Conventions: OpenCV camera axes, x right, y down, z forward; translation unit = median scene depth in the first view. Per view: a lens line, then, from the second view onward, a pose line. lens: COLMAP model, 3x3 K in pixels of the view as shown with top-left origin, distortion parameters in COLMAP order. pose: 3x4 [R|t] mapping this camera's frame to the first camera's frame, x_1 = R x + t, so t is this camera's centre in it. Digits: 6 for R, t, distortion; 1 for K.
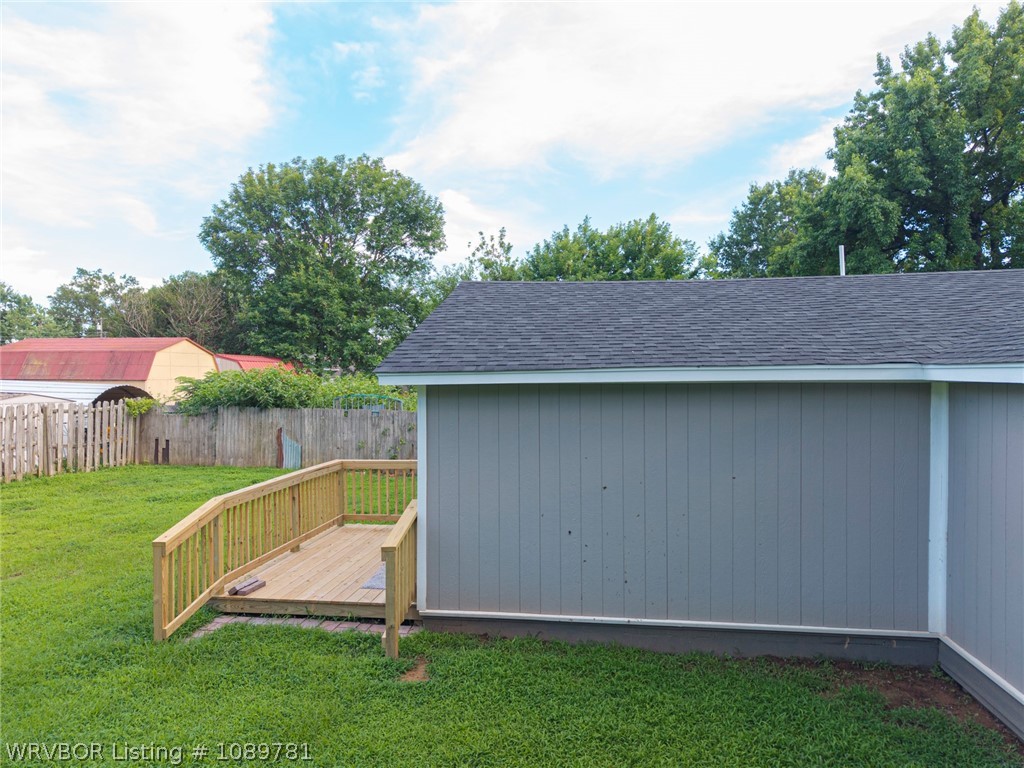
lens RADIAL K [[693.6, 0, 475.9], [0, 693.6, 371.3], [0, 0, 1]] dist [0.008825, -0.005701]
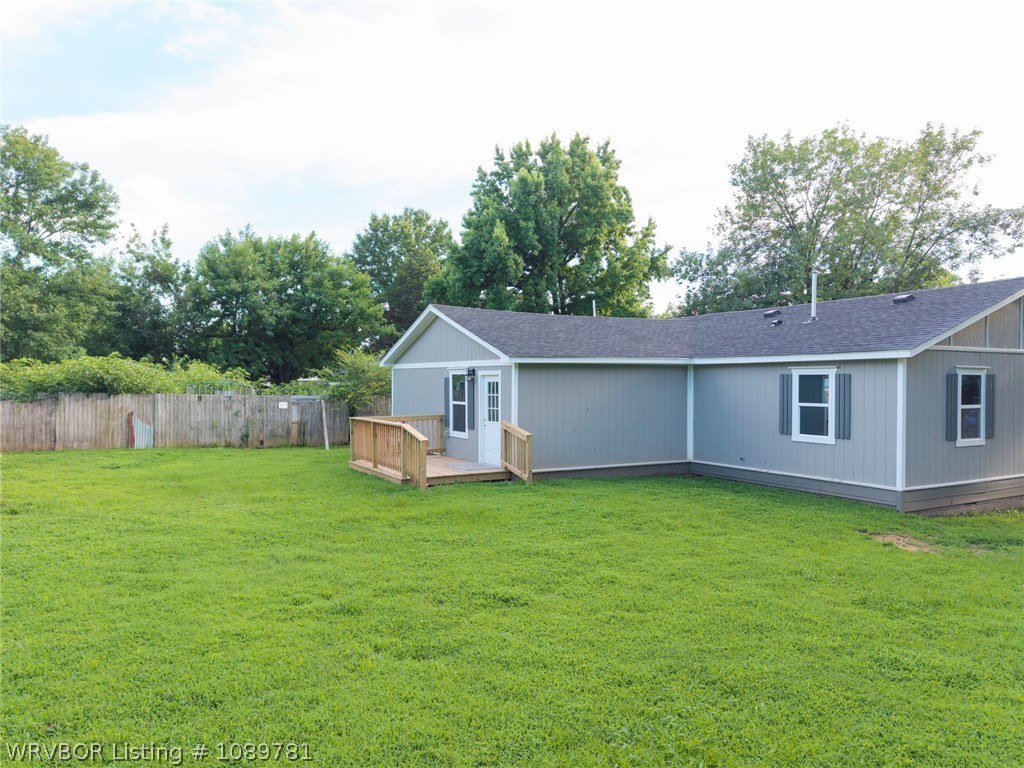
lens RADIAL K [[693.6, 0, 513.6], [0, 693.6, 386.2], [0, 0, 1]] dist [0.008825, -0.005701]
pose [[0.783708, 0.003072, 0.621122, -0.315861], [-0.010636, 0.999908, 0.008475, 0.017111], [-0.621039, -0.013249, 0.783668, -0.137719]]
